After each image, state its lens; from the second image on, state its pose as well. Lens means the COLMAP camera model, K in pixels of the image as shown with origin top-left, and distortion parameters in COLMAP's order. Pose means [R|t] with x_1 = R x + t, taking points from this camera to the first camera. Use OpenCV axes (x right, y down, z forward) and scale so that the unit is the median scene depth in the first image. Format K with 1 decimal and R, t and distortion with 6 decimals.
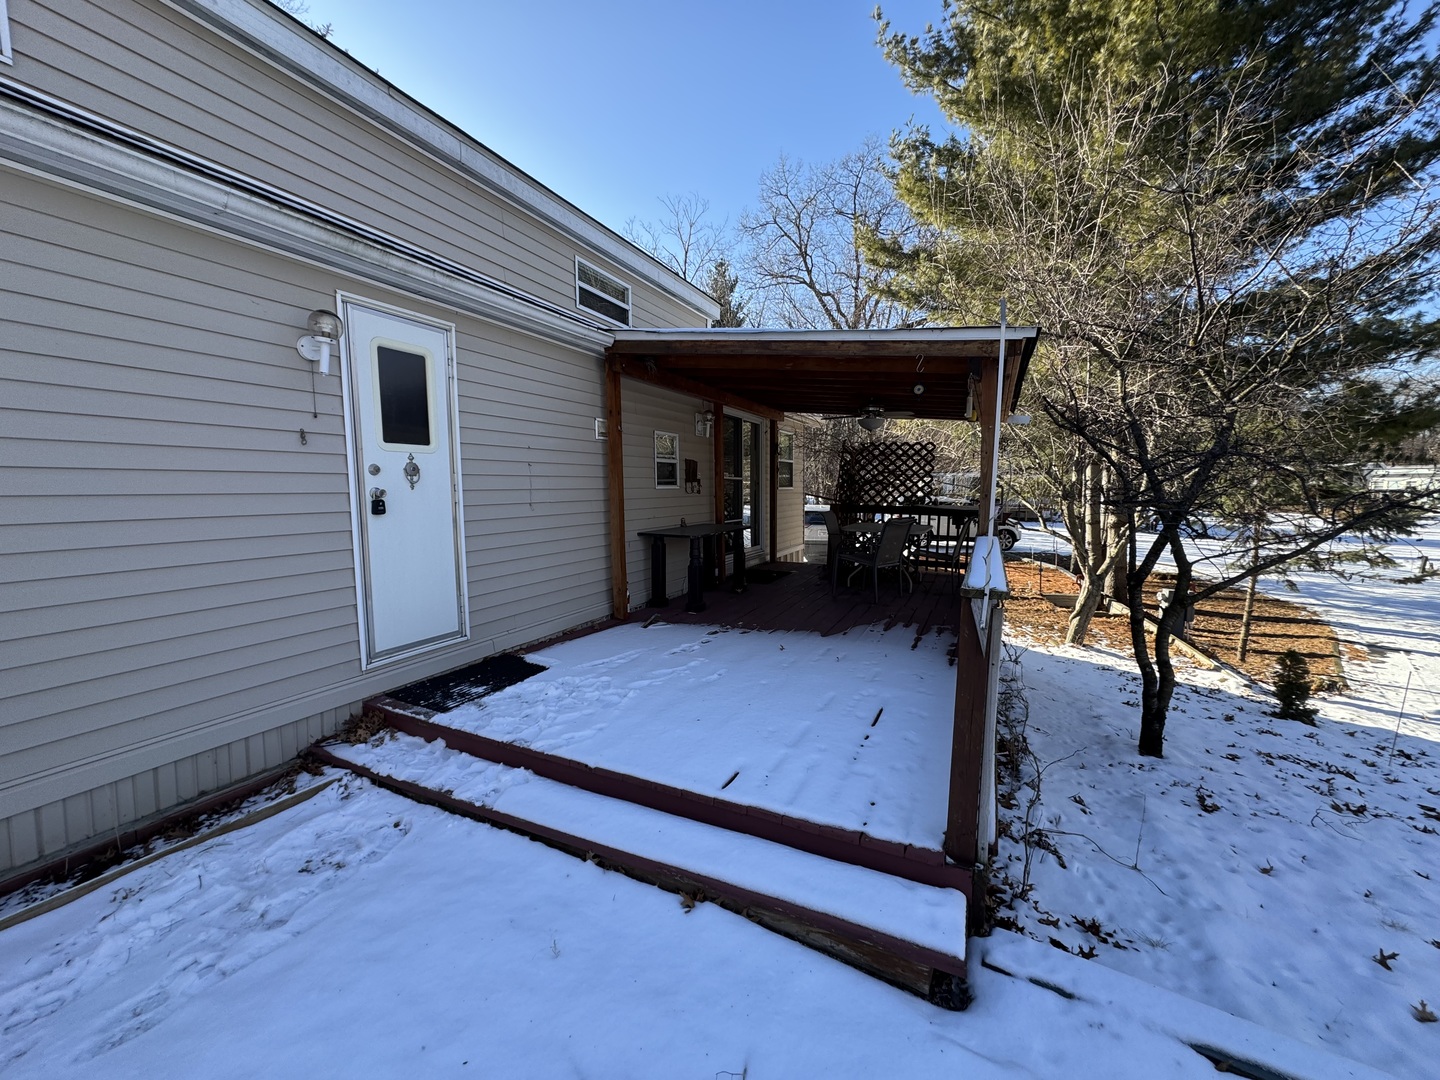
lens RADIAL K [[575.9, 0, 716.2], [0, 575.9, 537.8], [0, 0, 1]] dist [-0.007091, 0.000685]
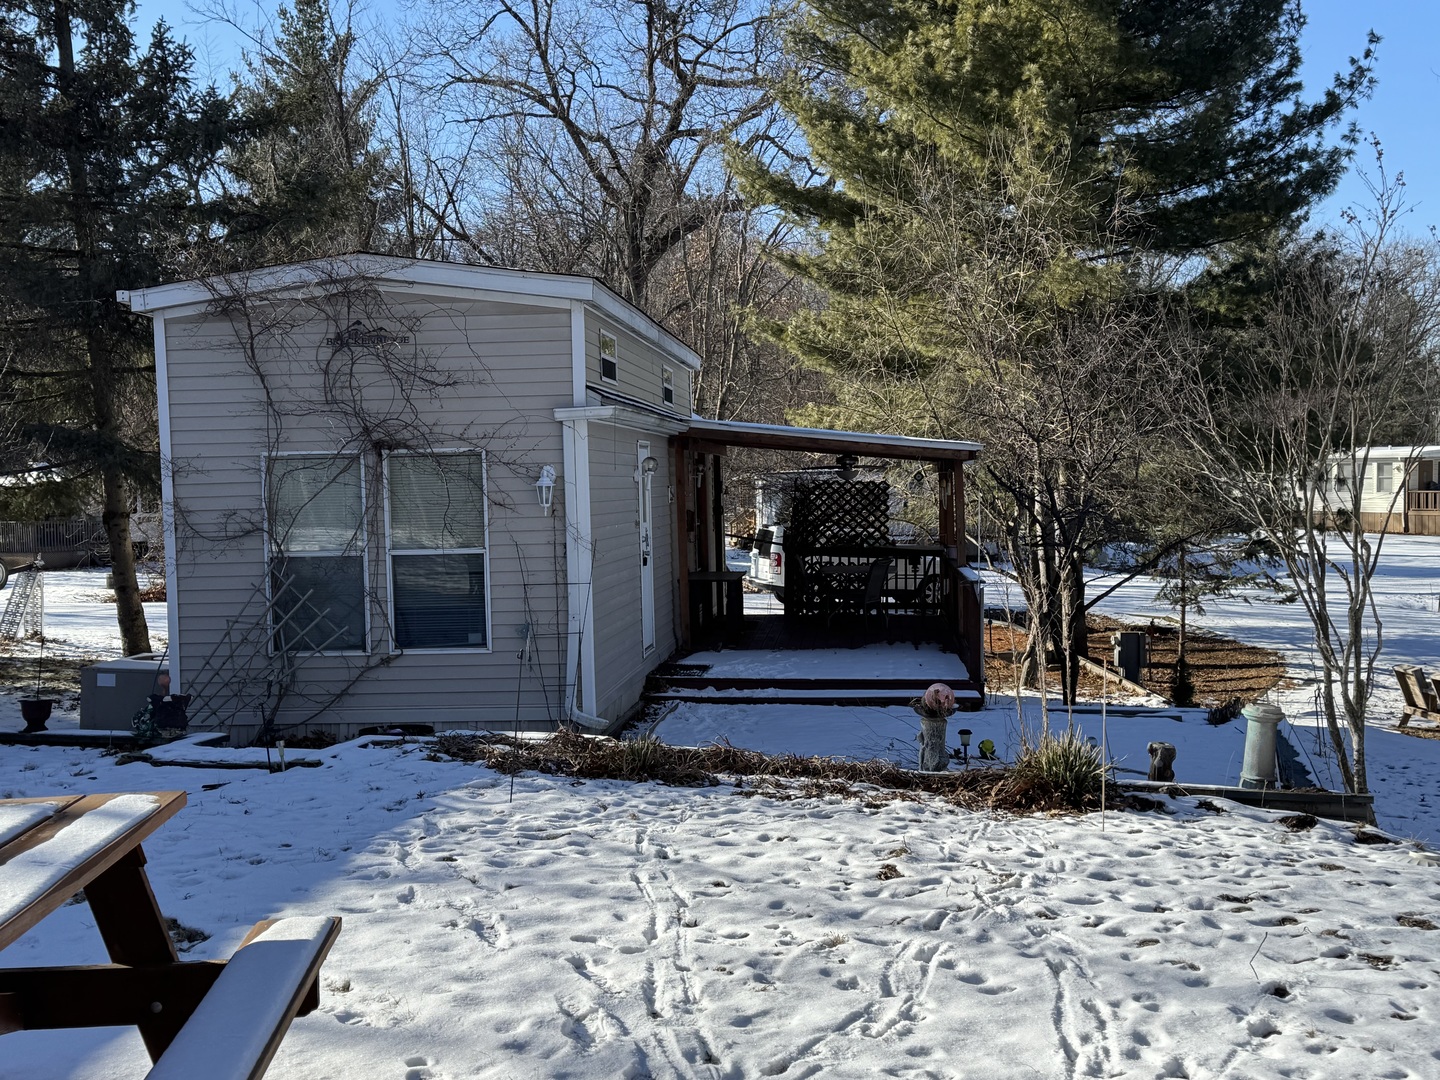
lens RADIAL K [[1548.4, 0, 722.7], [0, 1548.4, 541.1], [0, 0, 1]] dist [0.000494, 0.000000]
pose [[0.938587, -0.029332, 0.343795, -0.631548], [0.048176, 0.997761, -0.046396, 0.035267], [-0.341664, 0.060110, 0.937898, -1.088993]]
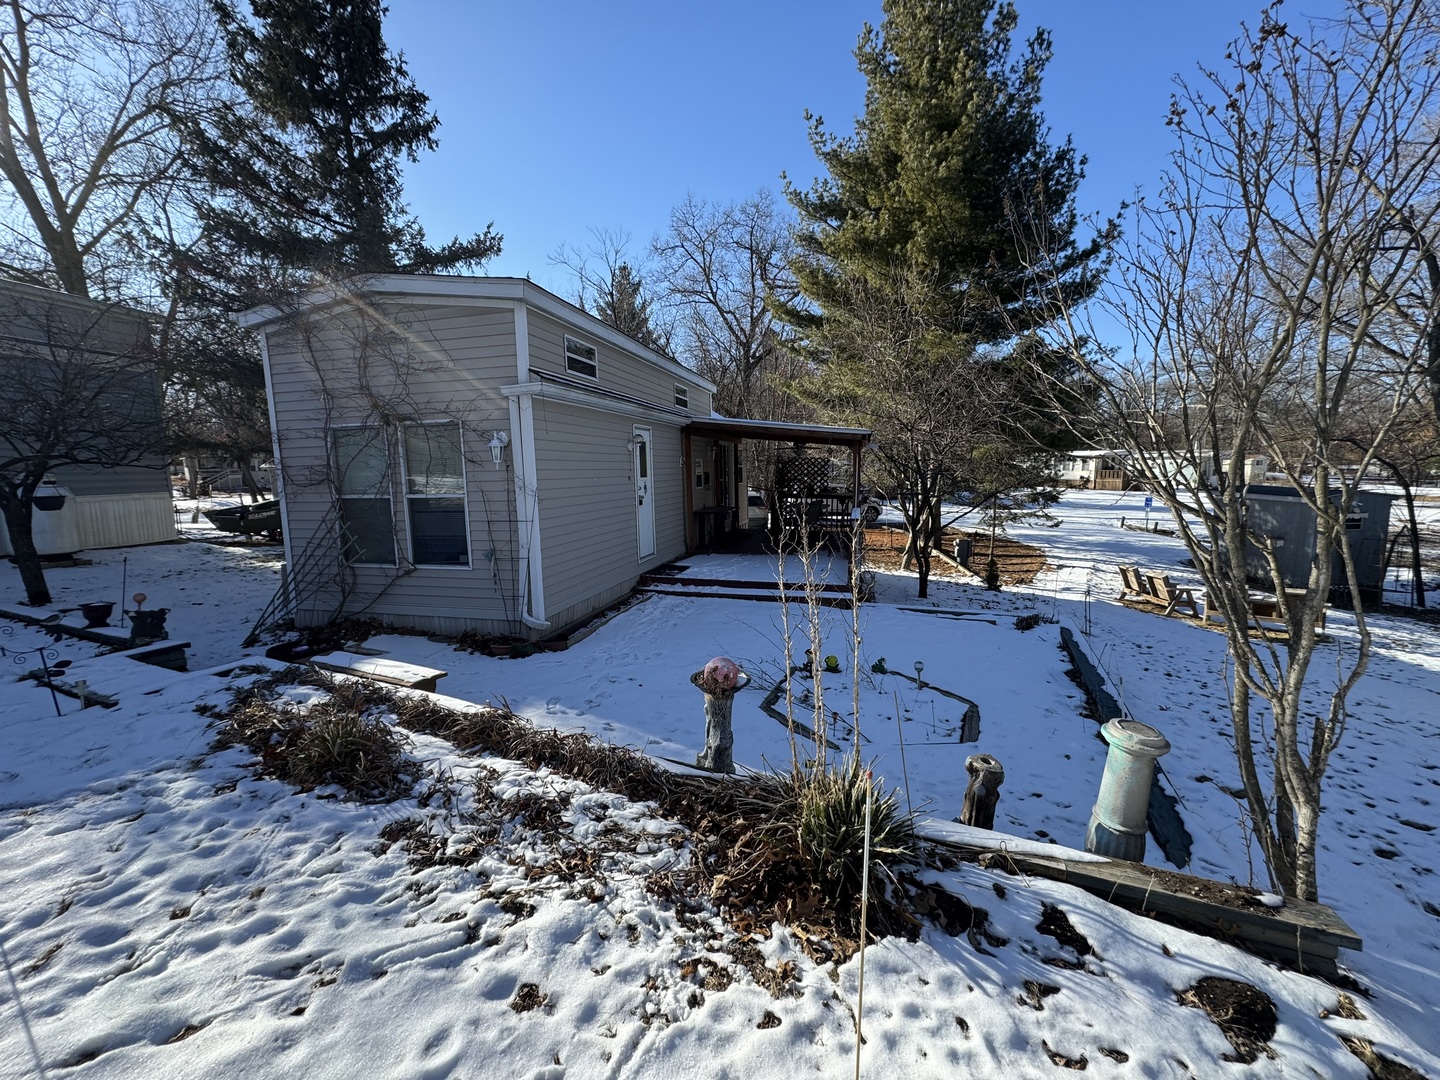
lens RADIAL K [[575.9, 0, 722.7], [0, 575.9, 534.1], [0, 0, 1]] dist [-0.007091, 0.000685]
pose [[0.978576, -0.035099, 0.202873, -0.252442], [0.030610, 0.999213, 0.025226, 0.012000], [-0.203599, -0.018475, 0.978880, -0.554786]]
